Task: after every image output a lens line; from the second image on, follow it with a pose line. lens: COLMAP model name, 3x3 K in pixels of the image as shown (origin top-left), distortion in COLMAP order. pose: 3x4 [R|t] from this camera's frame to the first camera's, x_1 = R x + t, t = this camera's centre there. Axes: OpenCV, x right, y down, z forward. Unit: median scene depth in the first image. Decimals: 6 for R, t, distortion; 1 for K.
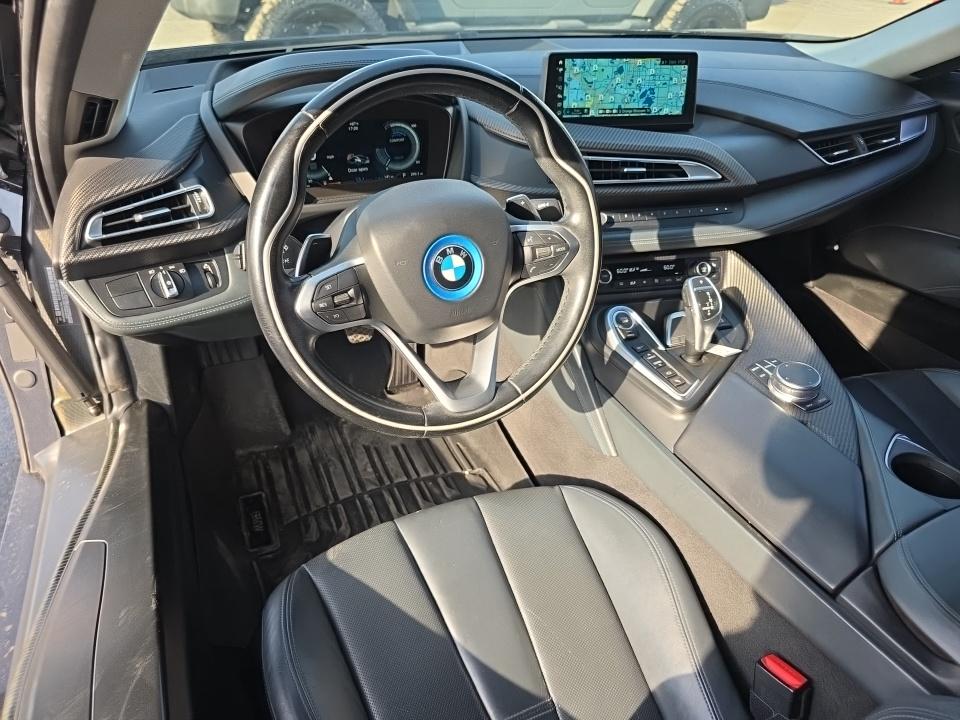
lens RADIAL K [[648.5, 0, 478.3], [0, 648.5, 355.5], [0, 0, 1]] dist [0.015594, -0.014741]
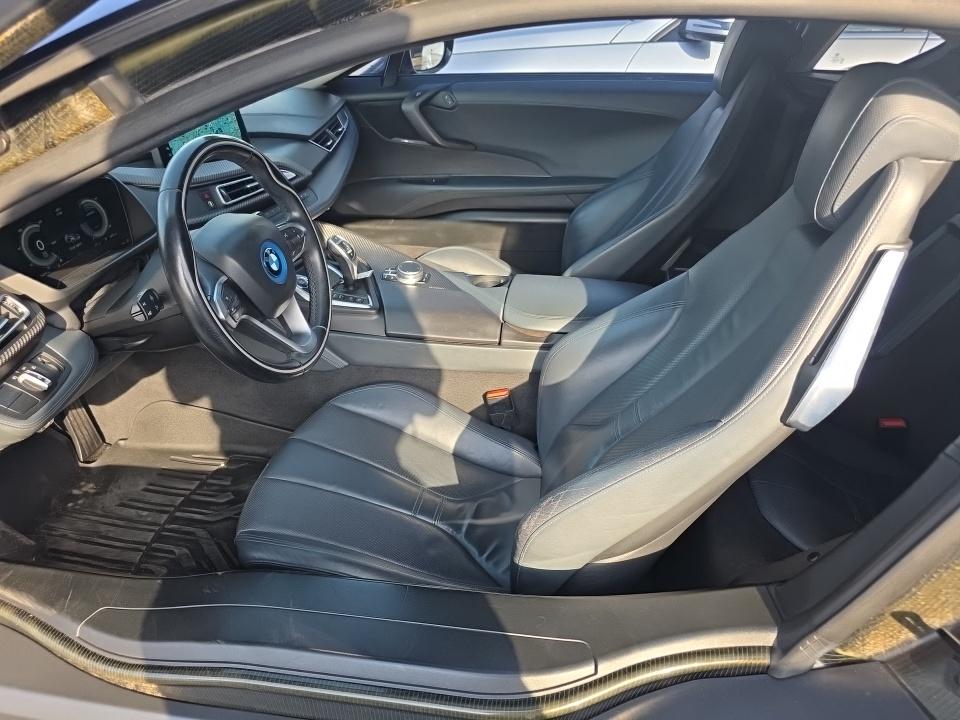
lens RADIAL K [[648.5, 0, 481.1], [0, 648.5, 361.4], [0, 0, 1]] dist [0.015594, -0.014741]
pose [[0.573356, -0.454712, 0.681543, -0.649441], [0.452056, 0.869345, 0.199712, -0.010929], [-0.683307, 0.193590, 0.703999, -0.274687]]
